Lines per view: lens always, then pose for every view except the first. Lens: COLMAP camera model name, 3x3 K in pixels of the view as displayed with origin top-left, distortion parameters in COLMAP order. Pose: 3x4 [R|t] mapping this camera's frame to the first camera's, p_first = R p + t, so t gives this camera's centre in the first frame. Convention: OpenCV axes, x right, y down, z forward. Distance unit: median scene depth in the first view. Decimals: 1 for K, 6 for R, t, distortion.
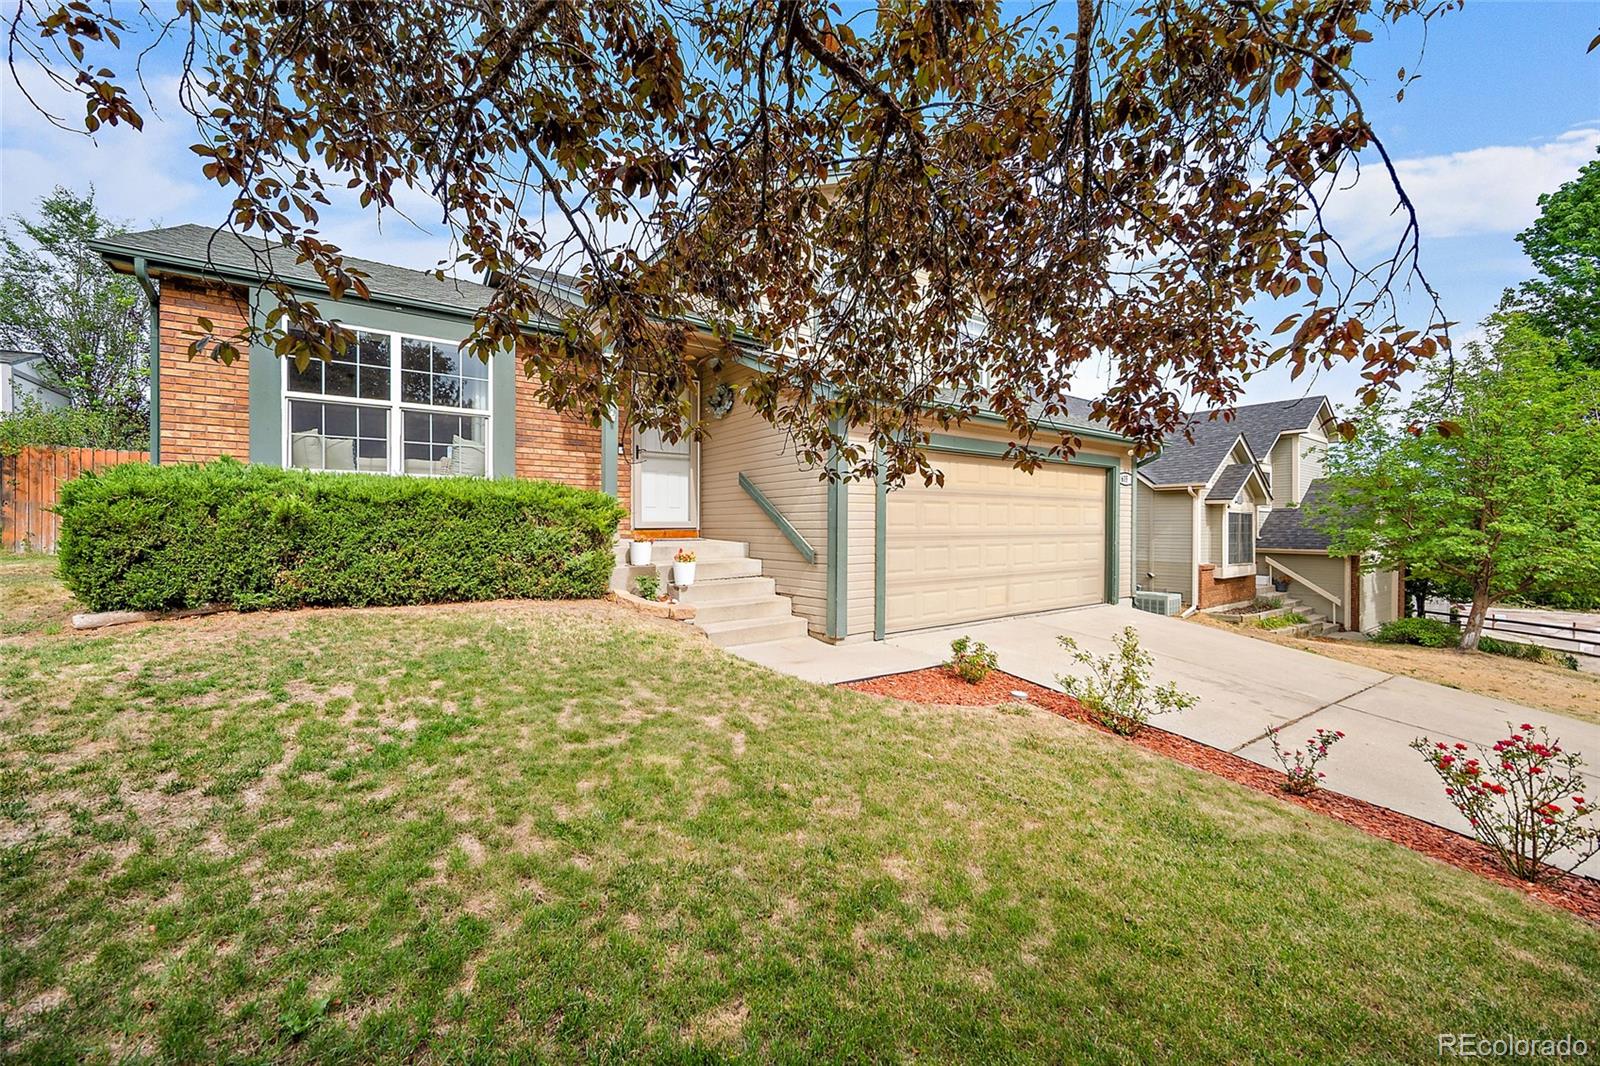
lens RADIAL K [[657.0, 0, 805.9], [0, 657.0, 537.9], [0, 0, 1]] dist [-0.000495, -0.000063]
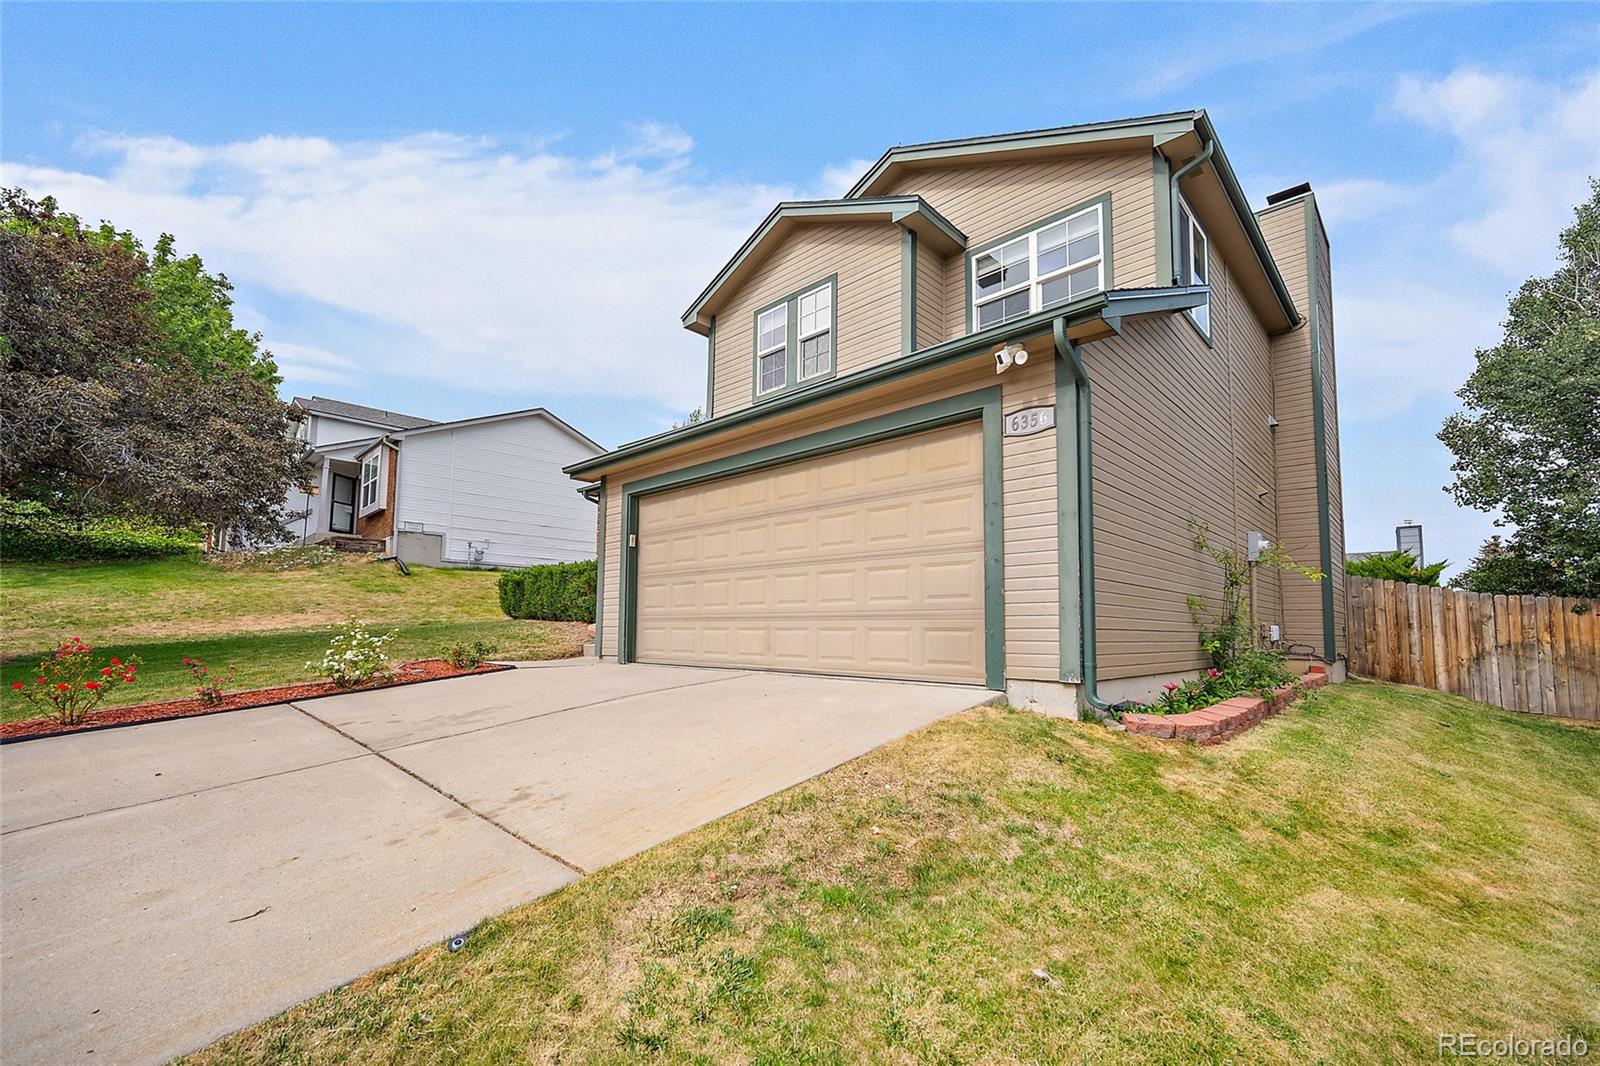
lens RADIAL K [[689.8, 0, 762.2], [0, 689.8, 583.5], [0, 0, 1]] dist [0.000101, 0.000236]
pose [[0.105221, -0.072904, -0.991773, 1.368971], [-0.036366, 0.996360, -0.077100, 0.099100], [0.993784, 0.044179, 0.102187, 1.121740]]
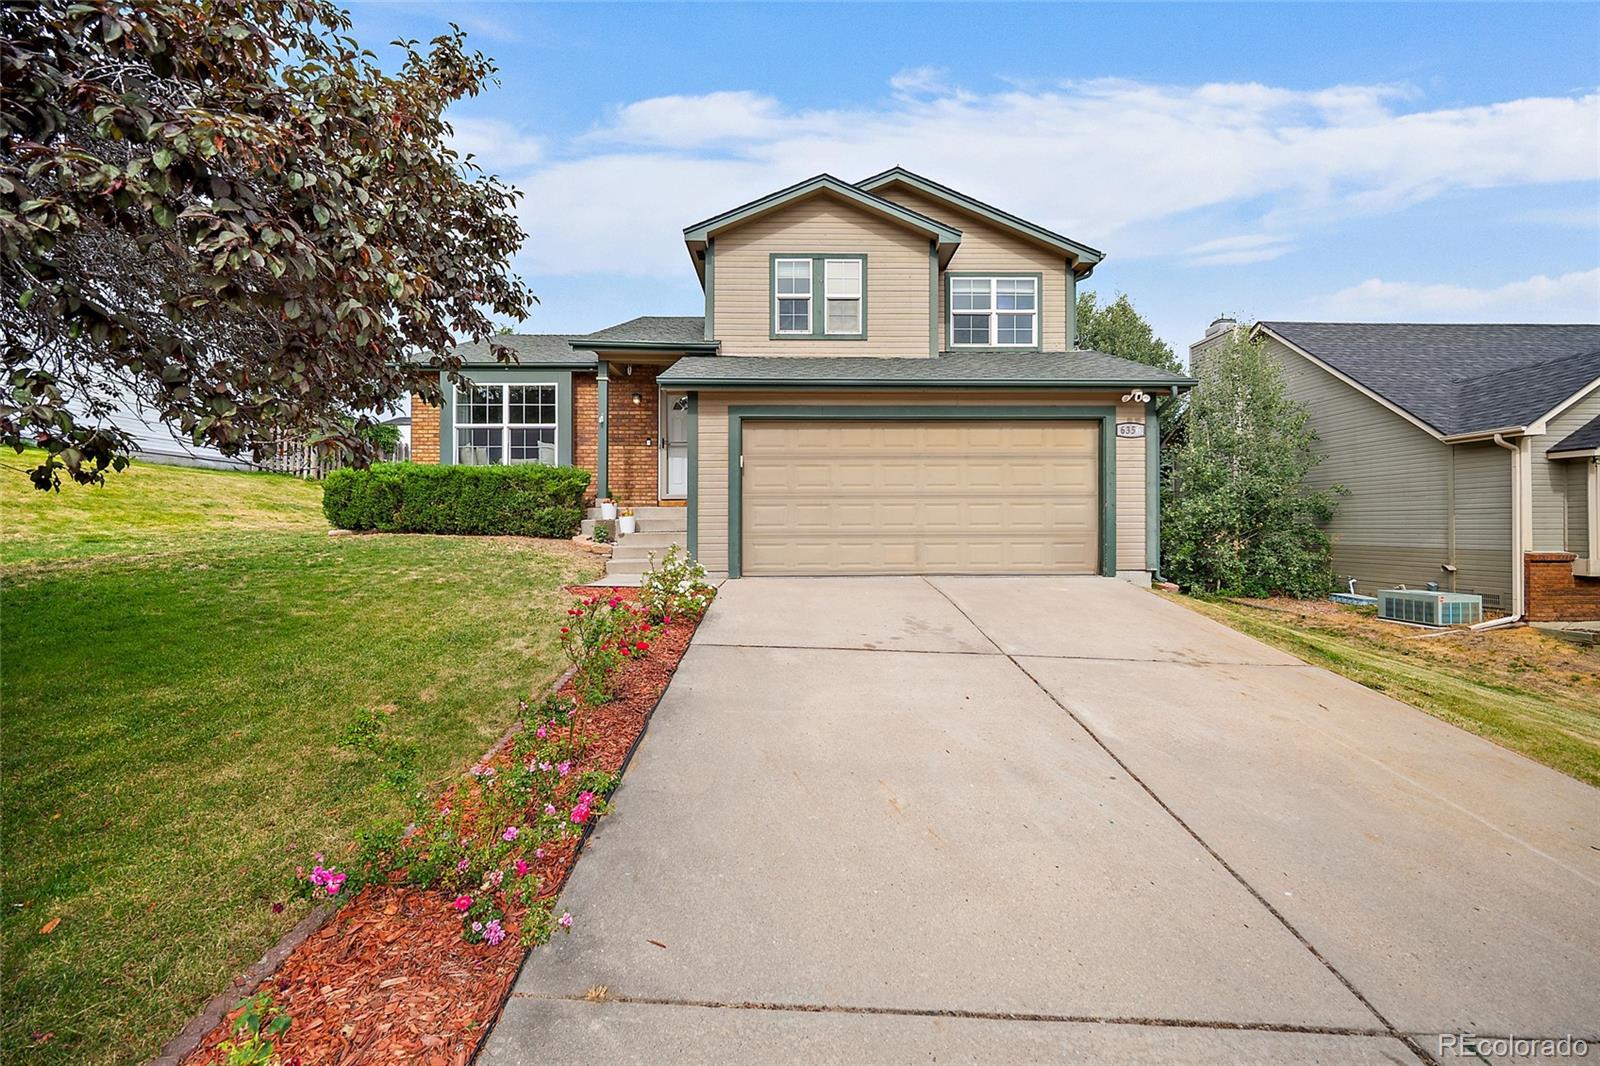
lens RADIAL K [[673.4, 0, 800.0], [0, 673.4, 533.0], [0, 0, 1]] dist [-0.000286, 0.000002]
pose [[0.795945, 0.000245, -0.605369, 0.981853], [-0.010298, 0.999861, -0.013136, 0.085751], [0.605281, 0.016690, 0.795837, 0.072576]]
